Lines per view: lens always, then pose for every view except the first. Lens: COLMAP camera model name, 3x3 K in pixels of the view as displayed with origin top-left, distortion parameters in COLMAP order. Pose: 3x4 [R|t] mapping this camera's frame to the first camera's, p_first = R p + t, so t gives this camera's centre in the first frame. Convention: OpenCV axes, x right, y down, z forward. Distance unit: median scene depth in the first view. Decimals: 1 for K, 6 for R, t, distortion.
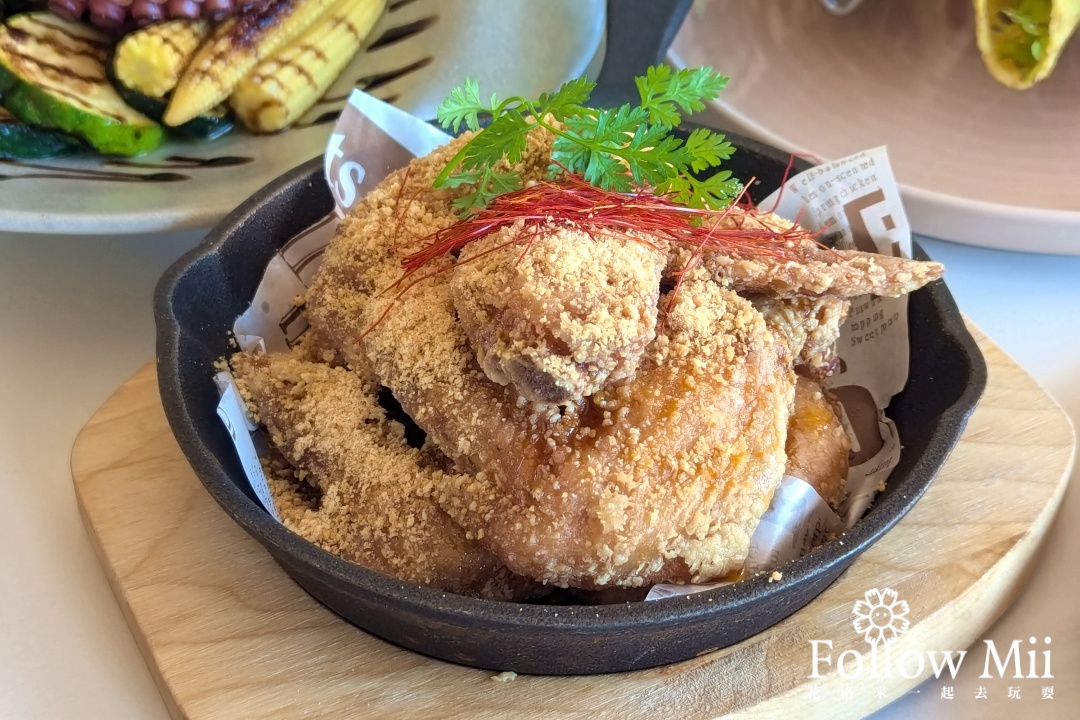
lens RADIAL K [[749.2, 0, 539.6], [0, 749.2, 351.6], [0, 0, 1]] dist [0.014854, -0.017552]
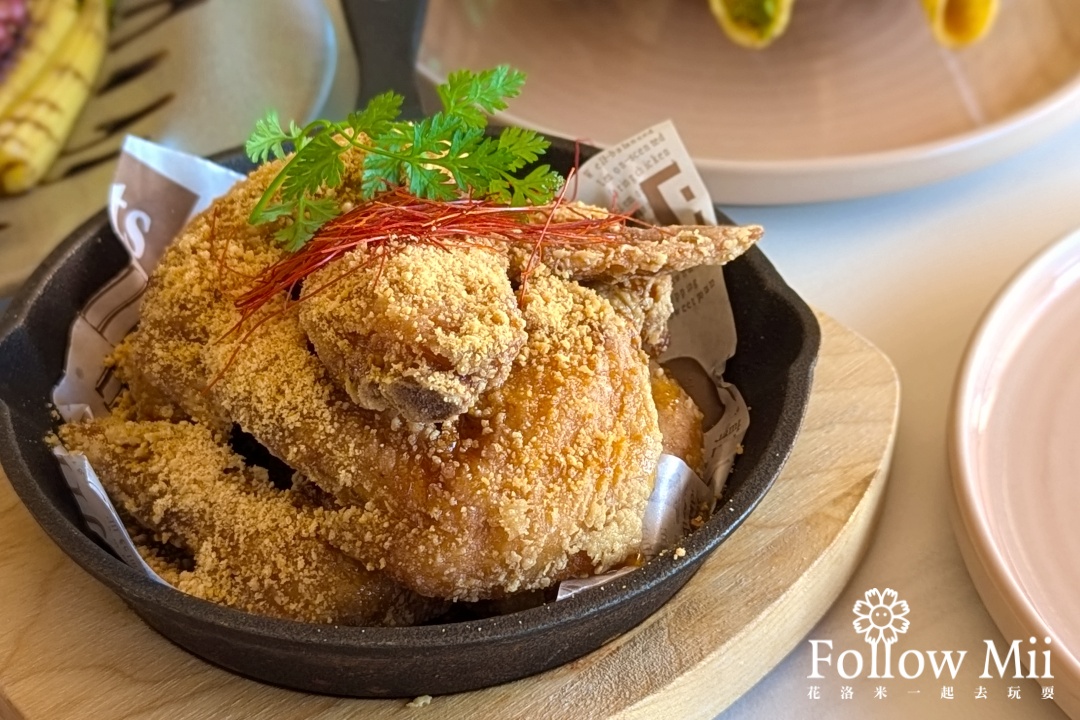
lens RADIAL K [[749.2, 0, 537.2], [0, 749.2, 364.8], [0, 0, 1]] dist [0.014854, -0.017552]
pose [[0.984986, -0.158684, 0.067982, 0.119057], [0.158572, 0.987322, 0.007078, 0.013278], [-0.068243, 0.003809, 0.997661, 0.000028]]
